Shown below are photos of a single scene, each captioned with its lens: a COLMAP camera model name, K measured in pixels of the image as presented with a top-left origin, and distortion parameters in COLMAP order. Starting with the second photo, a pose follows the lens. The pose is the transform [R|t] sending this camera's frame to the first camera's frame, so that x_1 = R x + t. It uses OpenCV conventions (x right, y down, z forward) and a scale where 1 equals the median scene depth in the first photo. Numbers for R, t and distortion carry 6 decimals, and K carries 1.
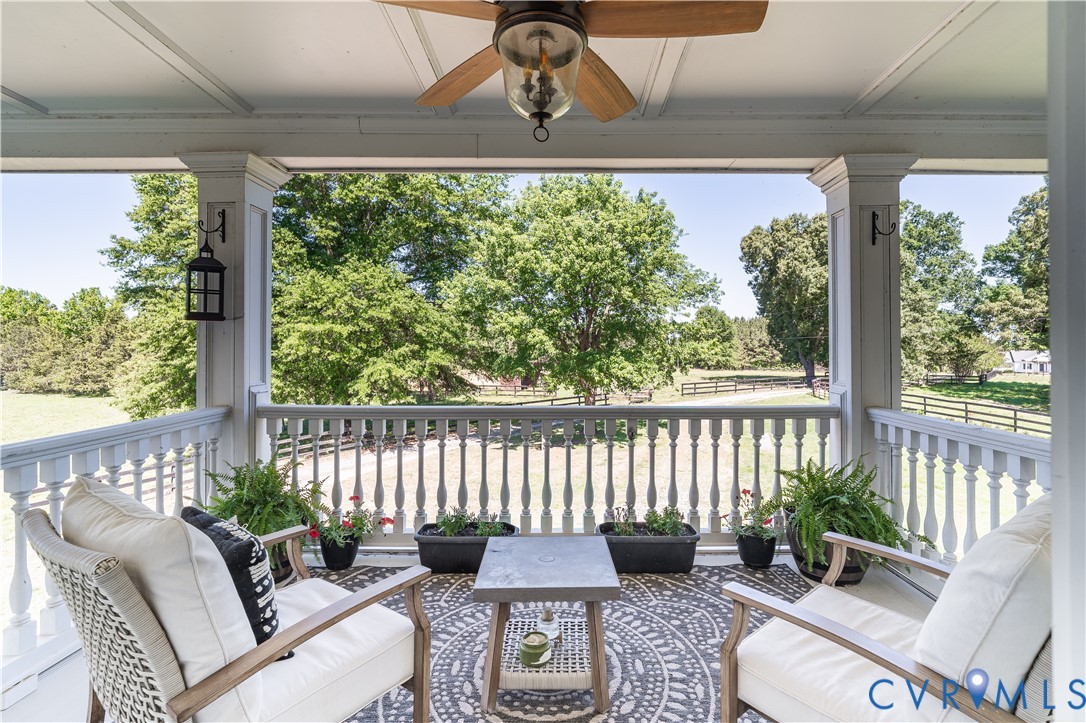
lens RADIAL K [[510.6, 0, 550.9], [0, 510.6, 346.3], [0, 0, 1]] dist [-0.014376, 0.007112]
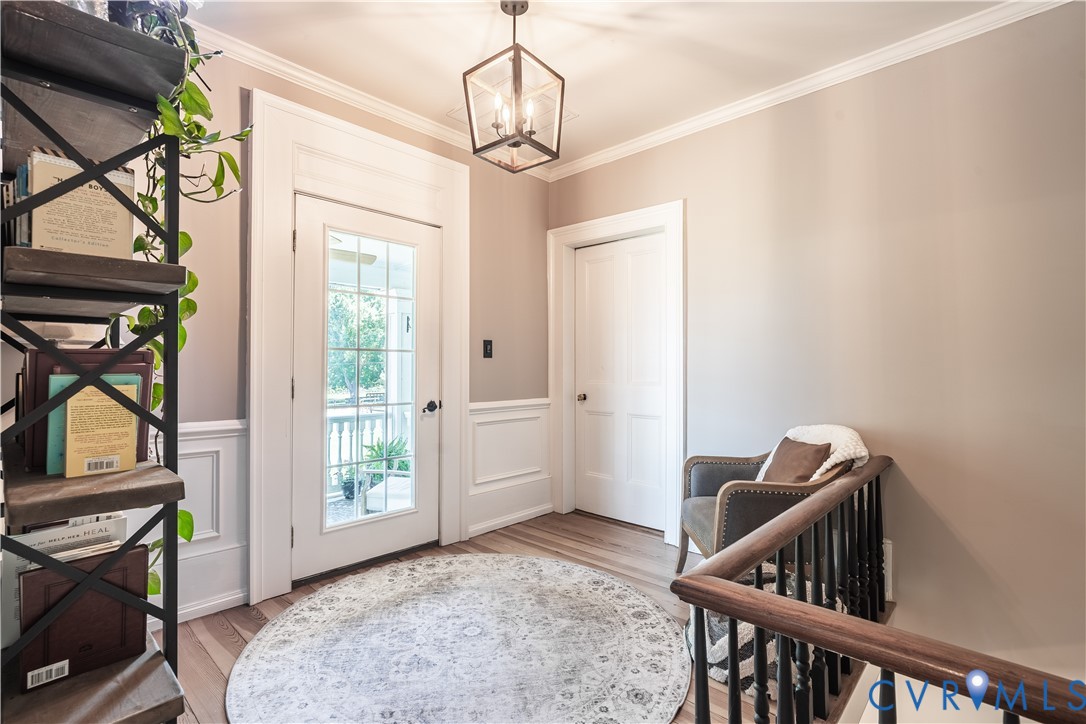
lens RADIAL K [[510.6, 0, 543.8], [0, 510.6, 364.0], [0, 0, 1]] dist [-0.014376, 0.007112]
pose [[0.670977, 0.014463, 0.741337, -0.523309], [-0.007161, 0.999890, -0.013026, -0.045265], [-0.741444, 0.003432, 0.671006, -0.794106]]
